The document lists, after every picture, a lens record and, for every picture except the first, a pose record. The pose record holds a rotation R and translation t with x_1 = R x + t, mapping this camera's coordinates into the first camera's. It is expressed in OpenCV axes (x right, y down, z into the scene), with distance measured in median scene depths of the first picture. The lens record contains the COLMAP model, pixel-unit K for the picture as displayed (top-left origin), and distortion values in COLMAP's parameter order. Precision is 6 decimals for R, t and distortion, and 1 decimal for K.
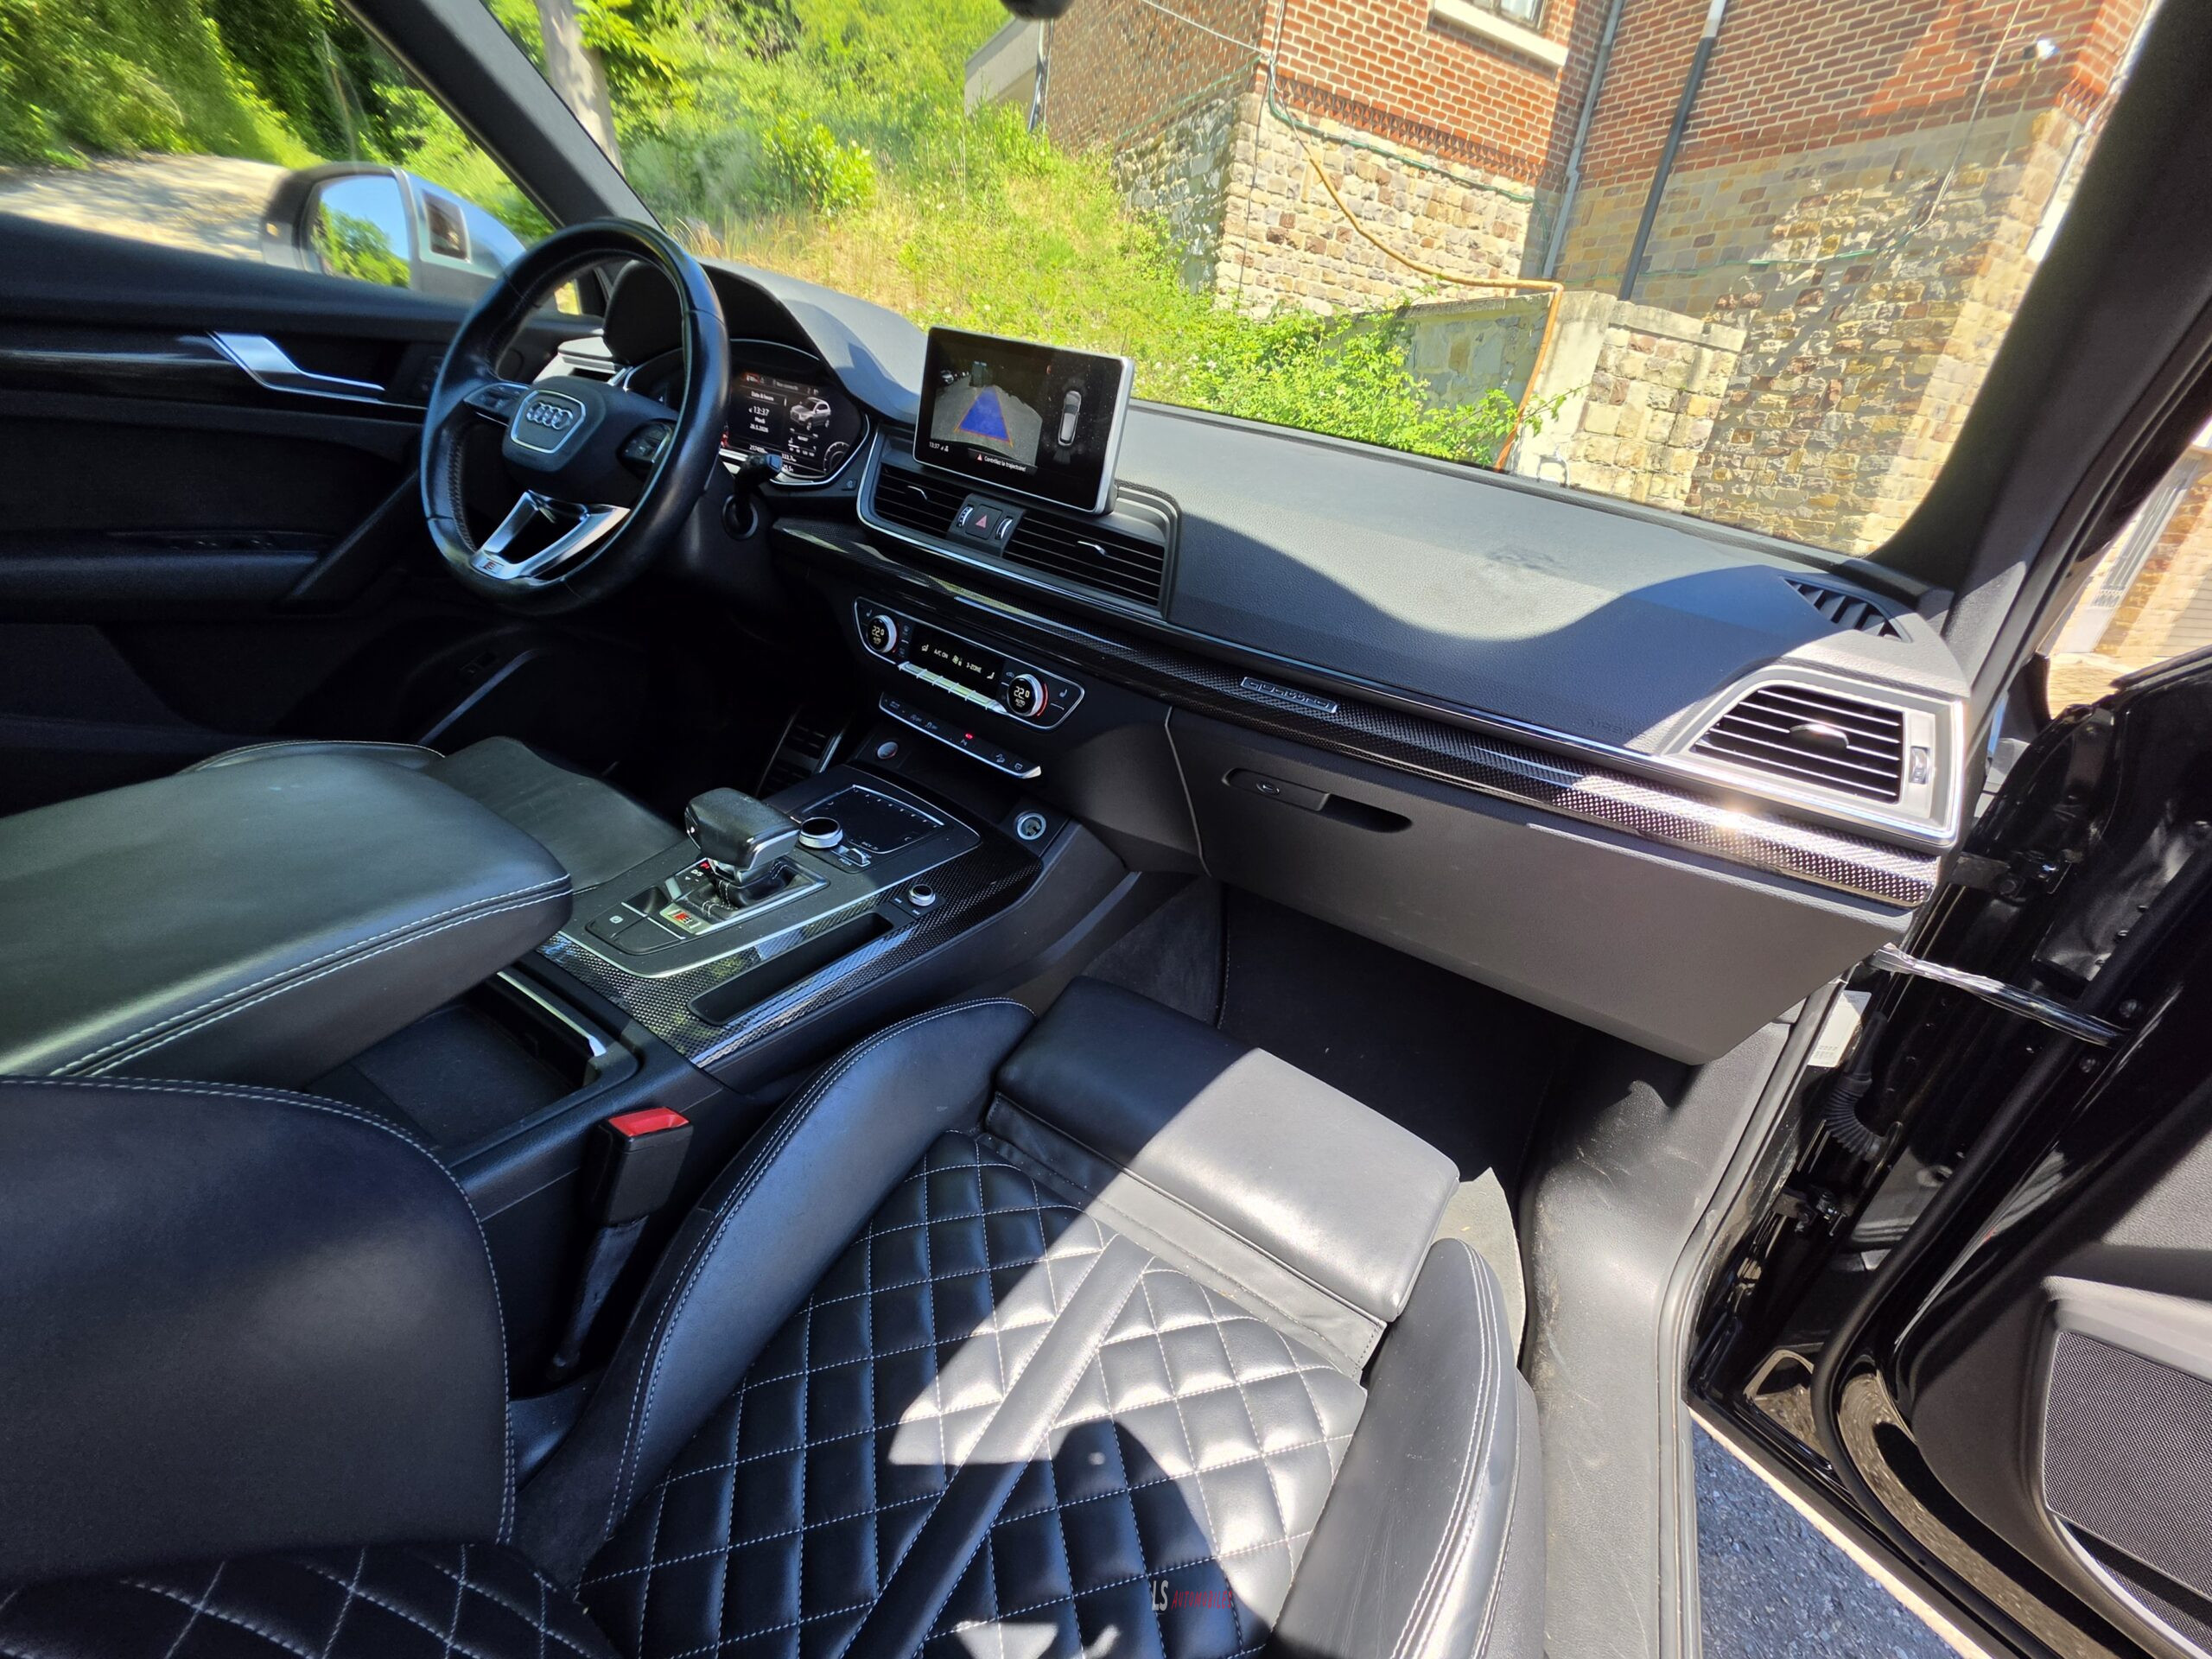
lens RADIAL K [[885.4, 0, 1097.3], [0, 885.4, 836.5], [0, 0, 1]] dist [0.001023, -0.000913]
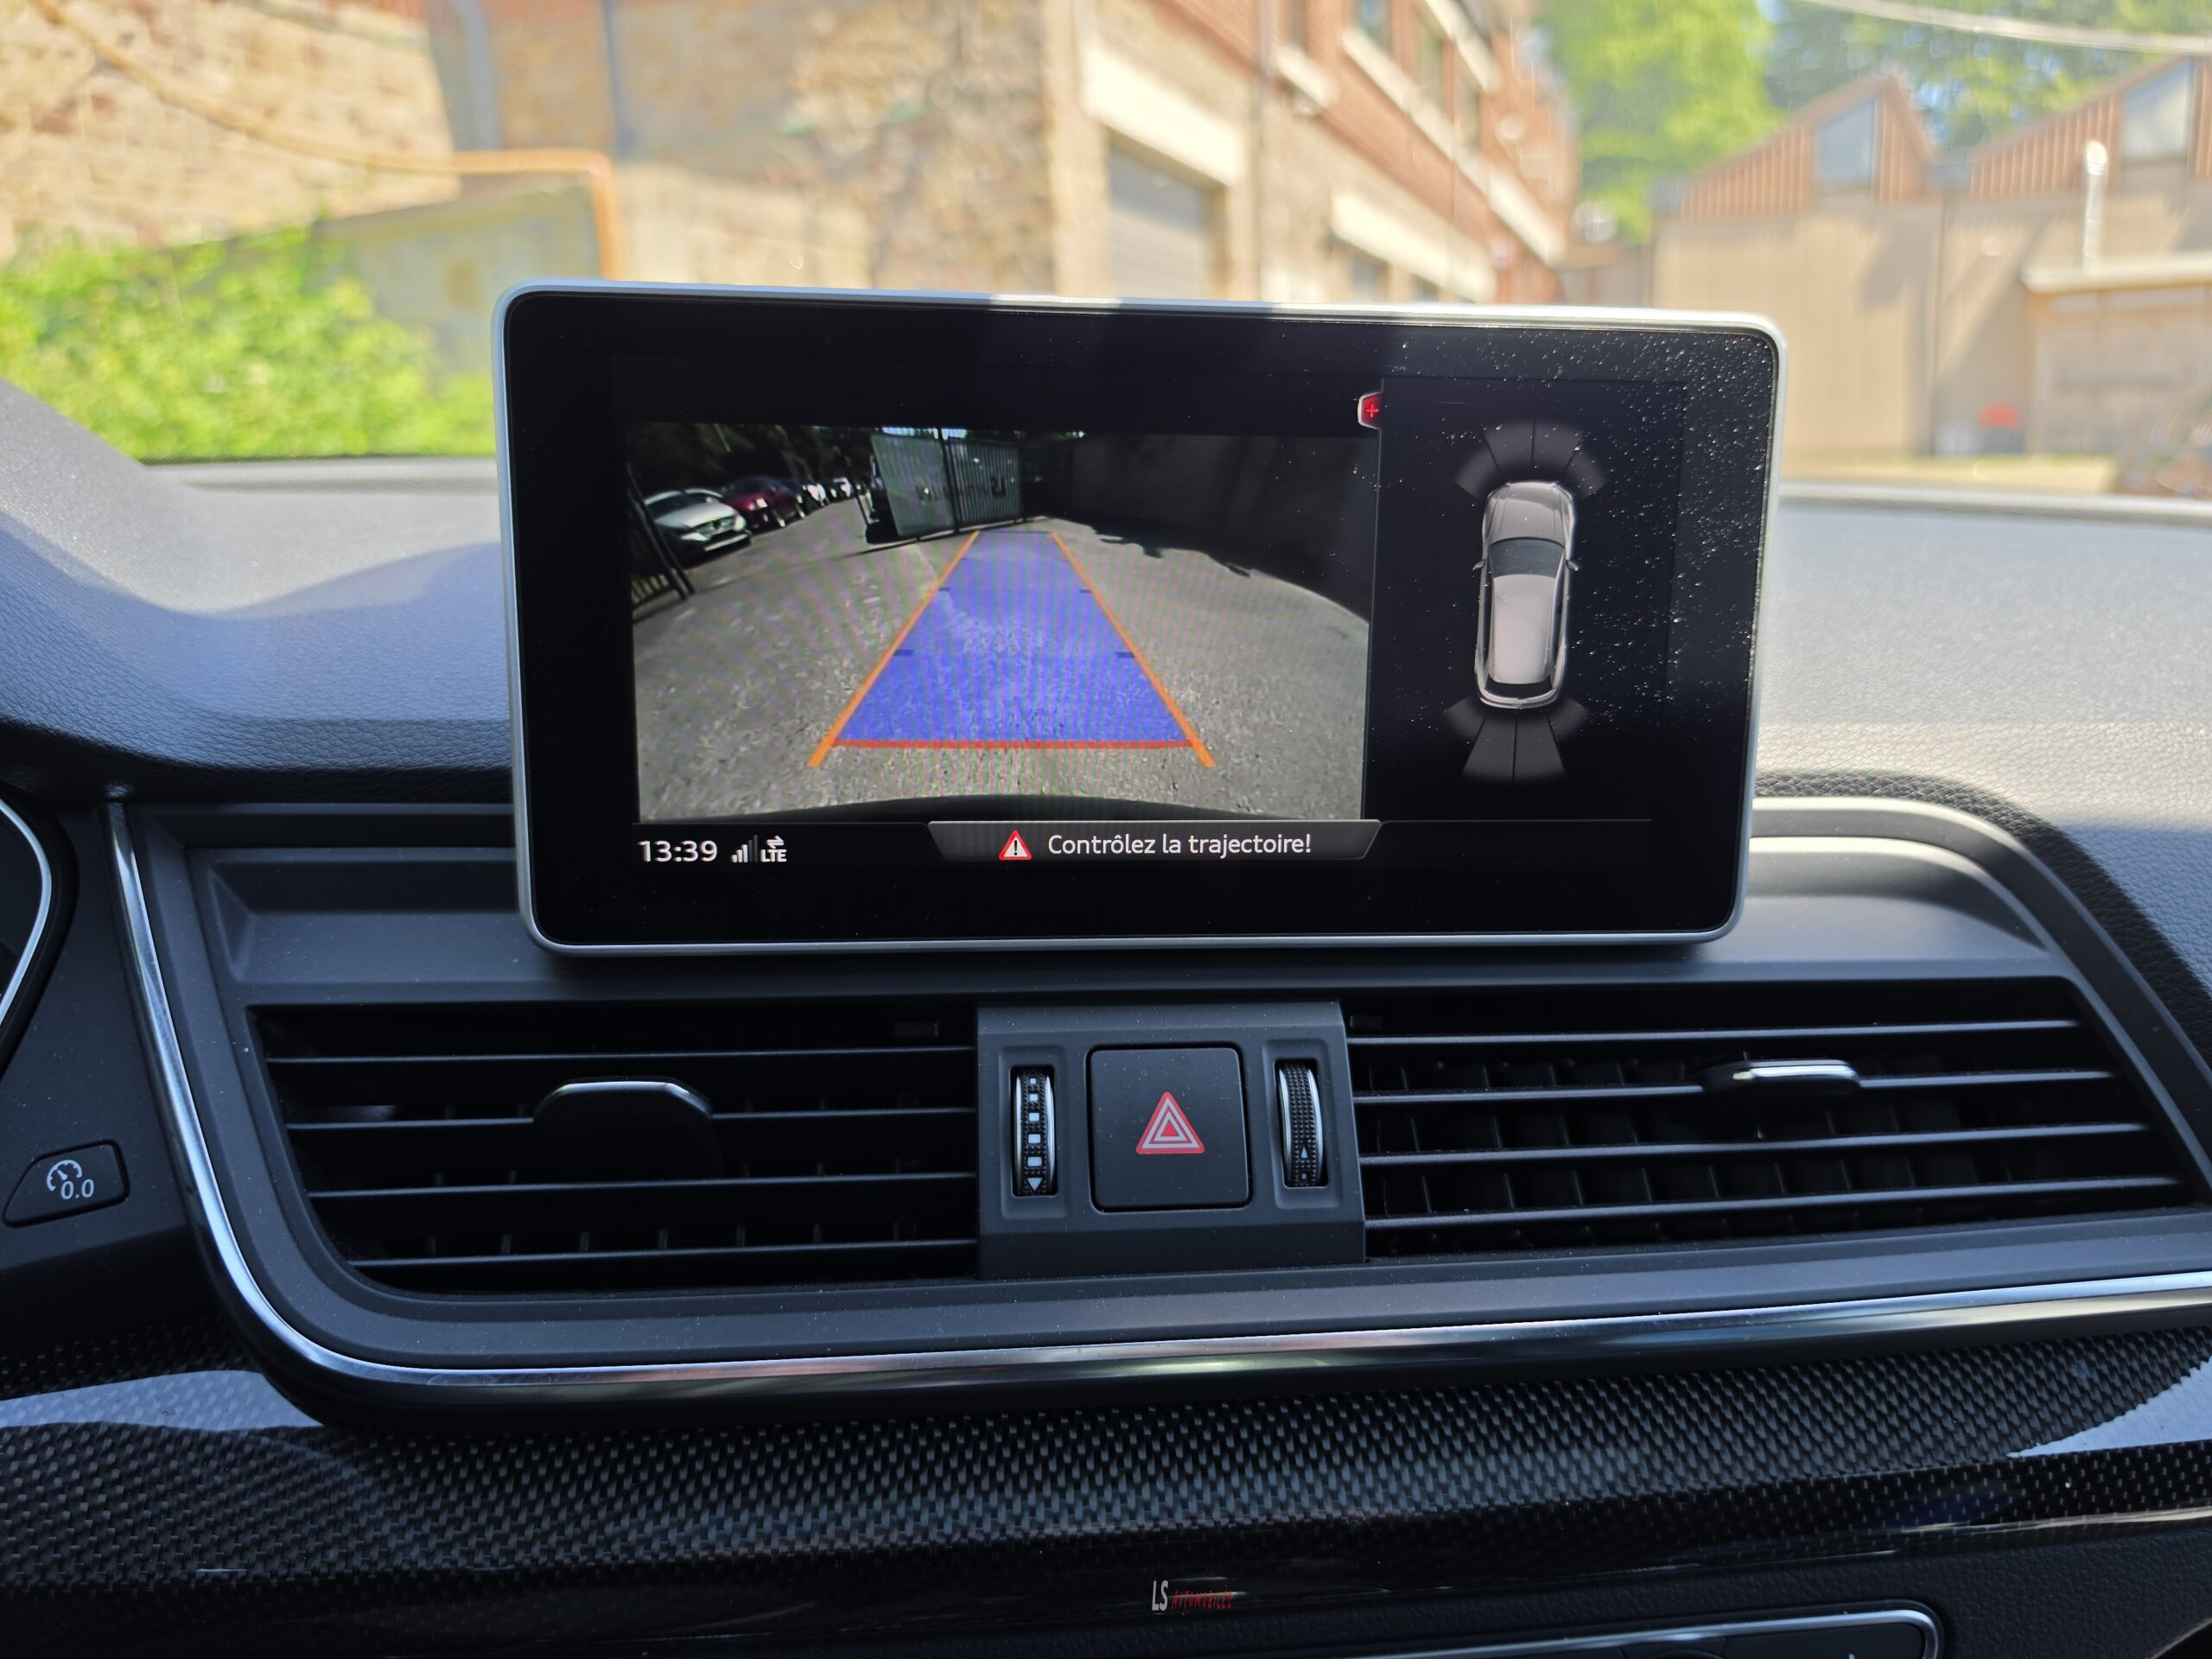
lens RADIAL K [[1581.6, 0, 1106.0], [0, 1581.6, 829.5], [0, 0, 1]] dist [-0.006289, -0.008788]
pose [[0.698862, -0.311584, 0.643822, -0.037582], [0.413770, 0.910341, -0.008575, -0.044633], [-0.583426, 0.272387, 0.765127, 0.074987]]
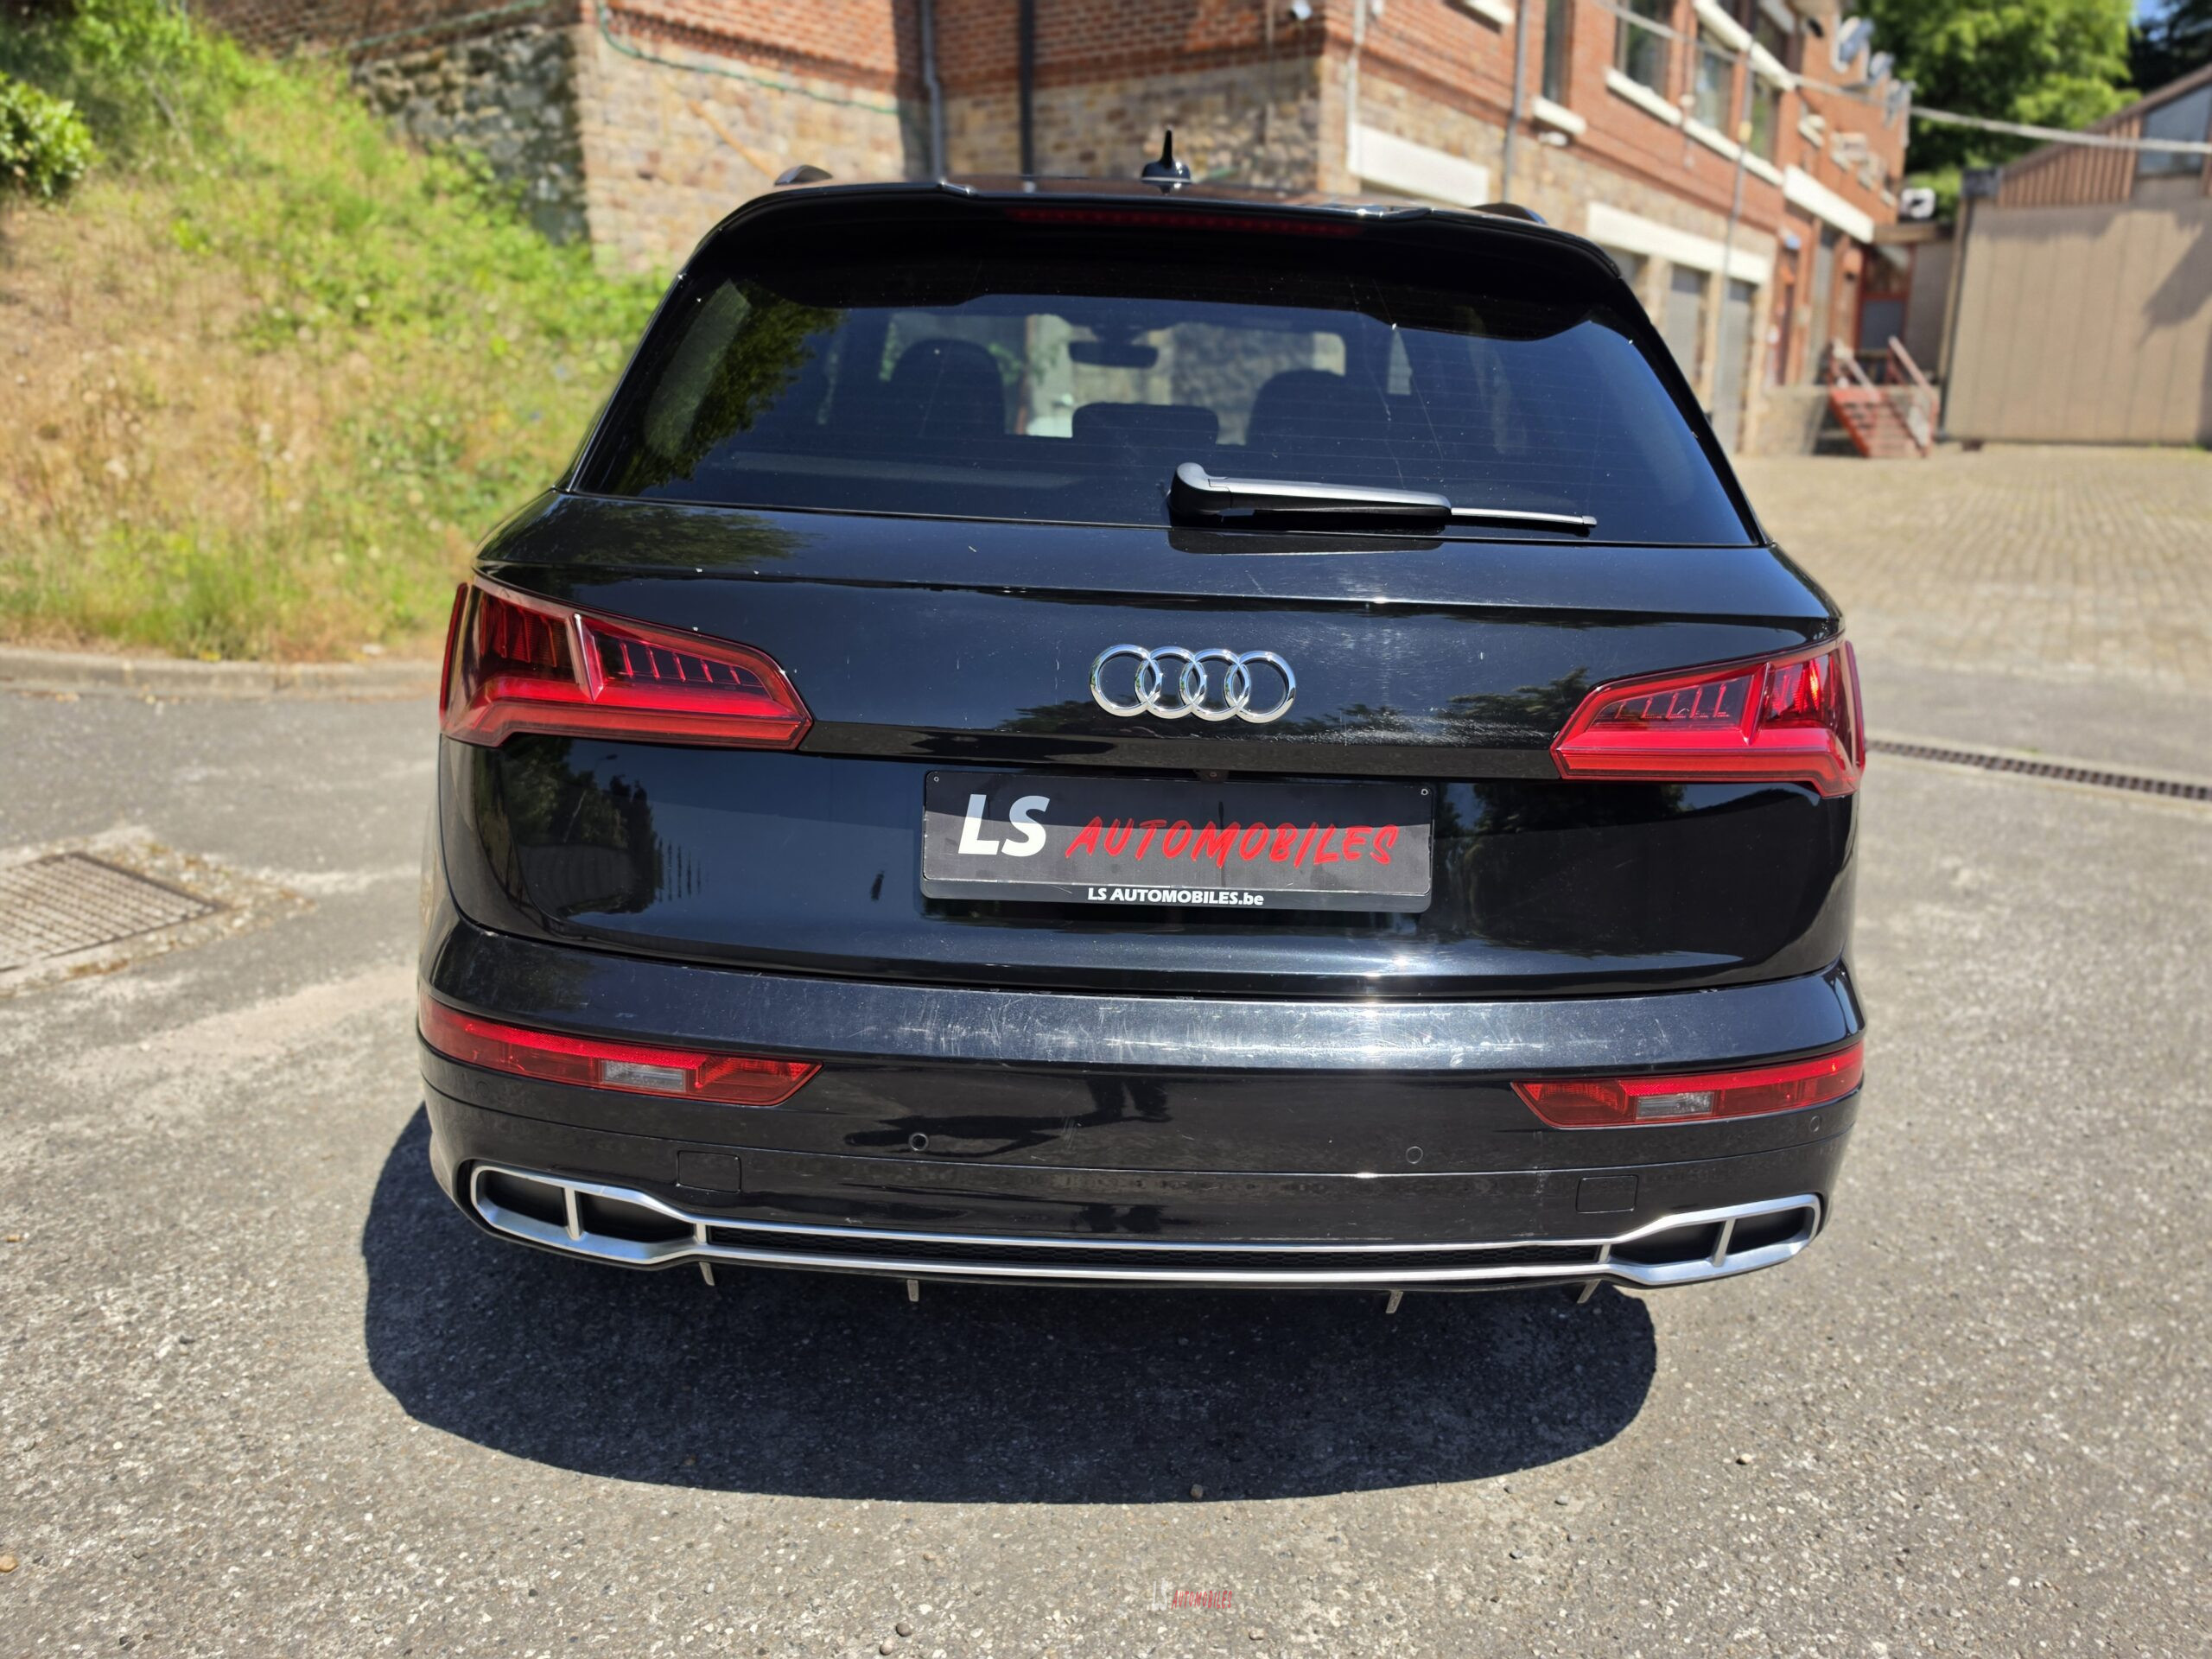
lens RADIAL K [[1562.0, 0, 1134.1], [0, 1562.0, 821.5], [0, 0, 1]] dist [0.050826, -0.068486]
pose [[0.827577, -0.260193, 0.497409, -0.320446], [0.323322, 0.945291, -0.043456, 0.103790], [-0.458889, 0.196787, 0.866427, -0.372499]]
